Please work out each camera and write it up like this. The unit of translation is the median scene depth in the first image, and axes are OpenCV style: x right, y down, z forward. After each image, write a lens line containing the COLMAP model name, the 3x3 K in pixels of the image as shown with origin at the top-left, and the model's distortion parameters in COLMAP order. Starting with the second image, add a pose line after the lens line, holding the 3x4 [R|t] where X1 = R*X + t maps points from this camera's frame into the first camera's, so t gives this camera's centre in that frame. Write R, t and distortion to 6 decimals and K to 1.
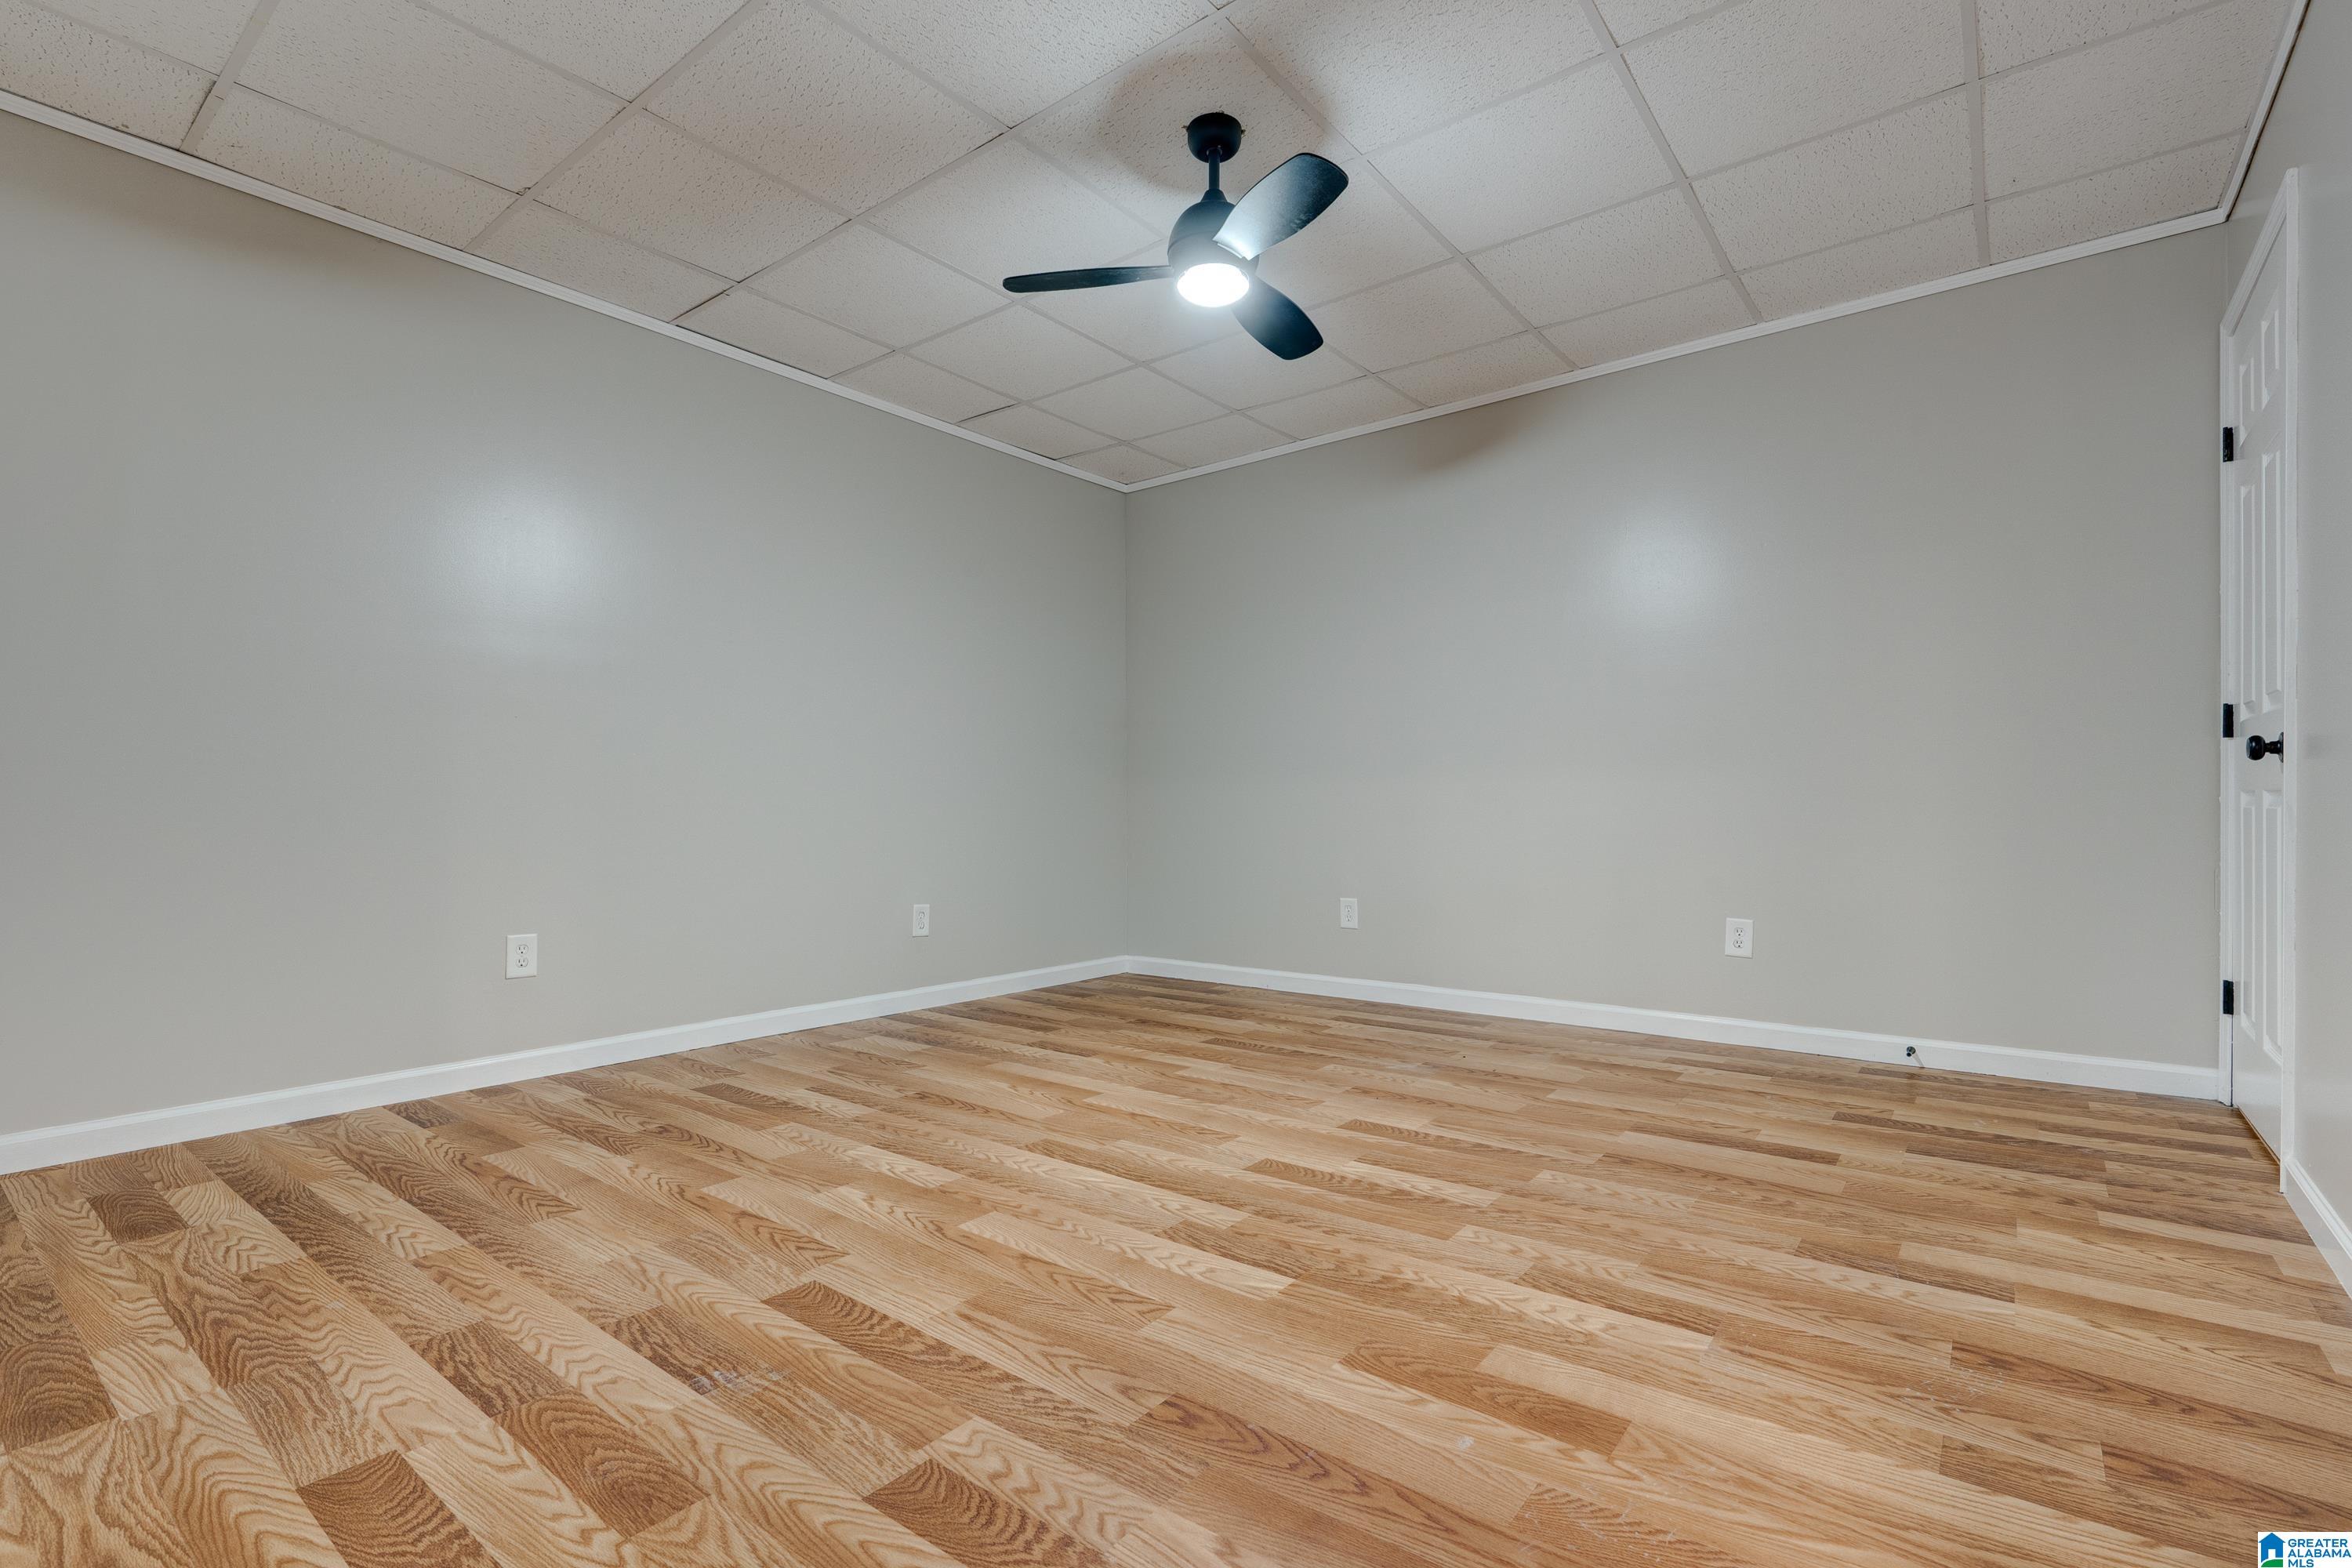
lens RADIAL K [[1075.3, 0, 1178.7], [0, 1075.3, 792.7], [0, 0, 1]] dist [-0.007849, 0.001665]
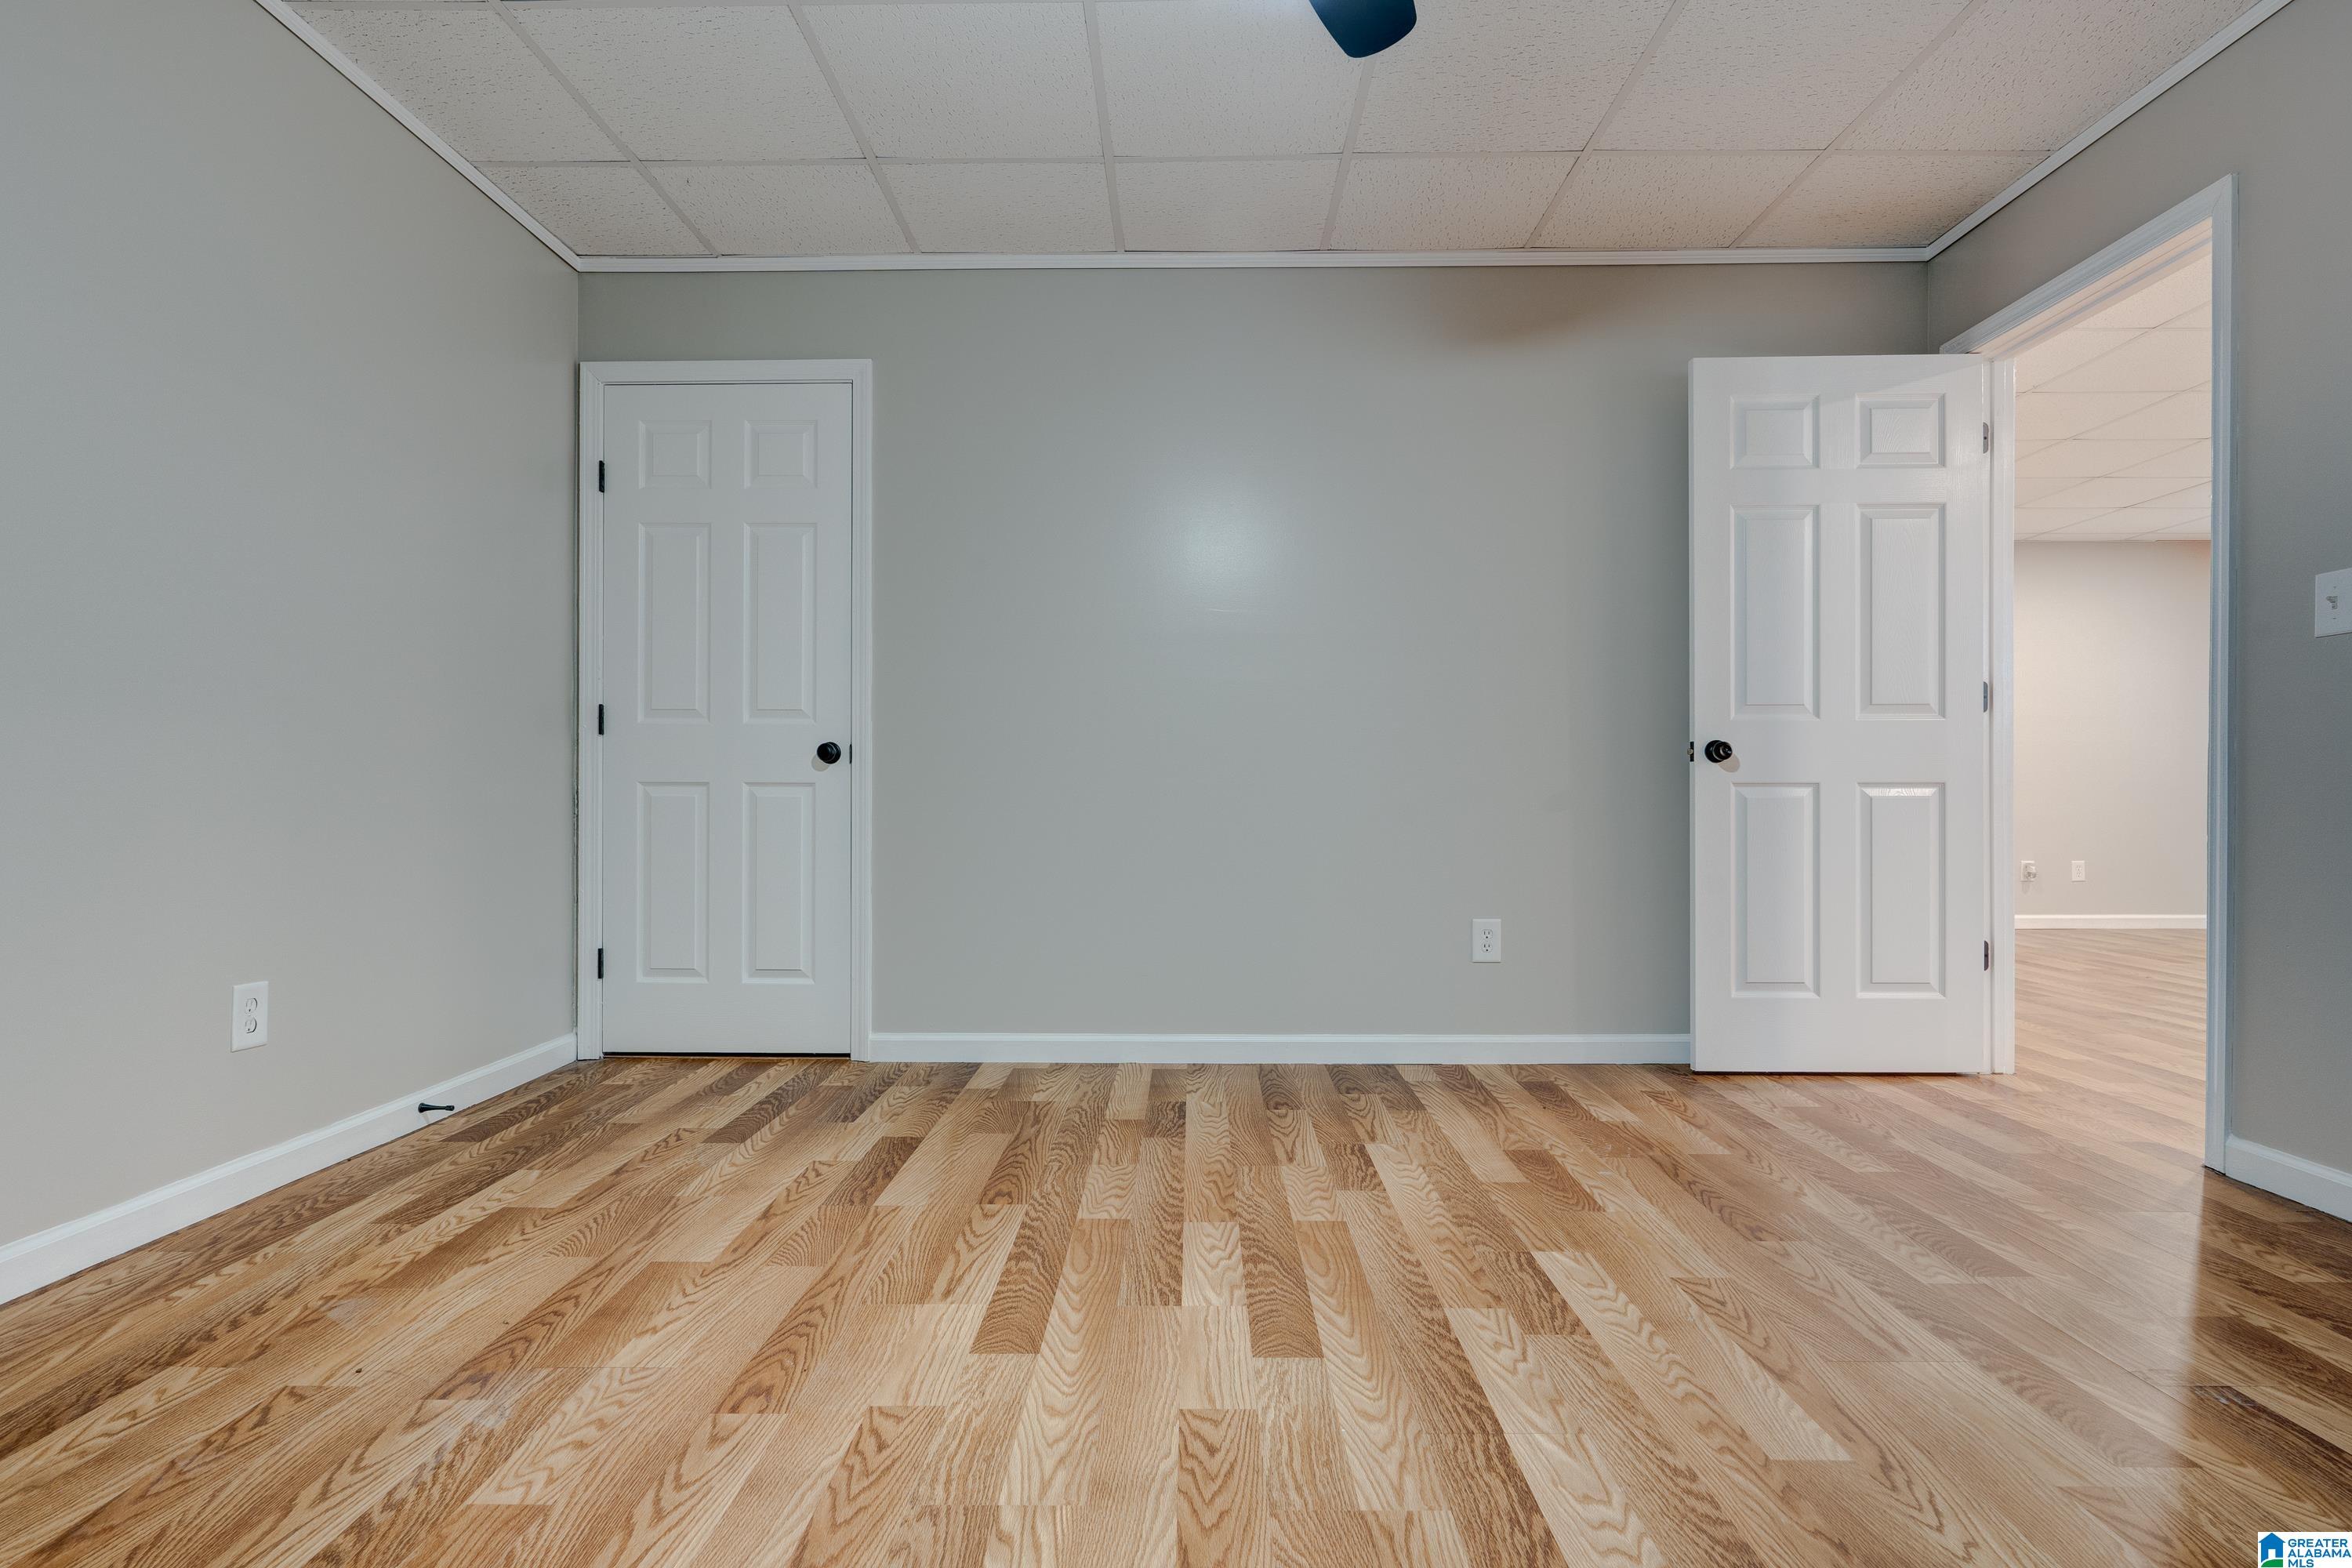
lens RADIAL K [[1114.2, 0, 1180.8], [0, 1114.2, 791.5], [0, 0, 1]] dist [0.000003, -0.000057]
pose [[-0.590664, 0.008519, 0.806873, -0.492909], [-0.012135, 0.999737, -0.019438, 0.028603], [-0.806826, -0.021273, -0.590406, 1.673457]]
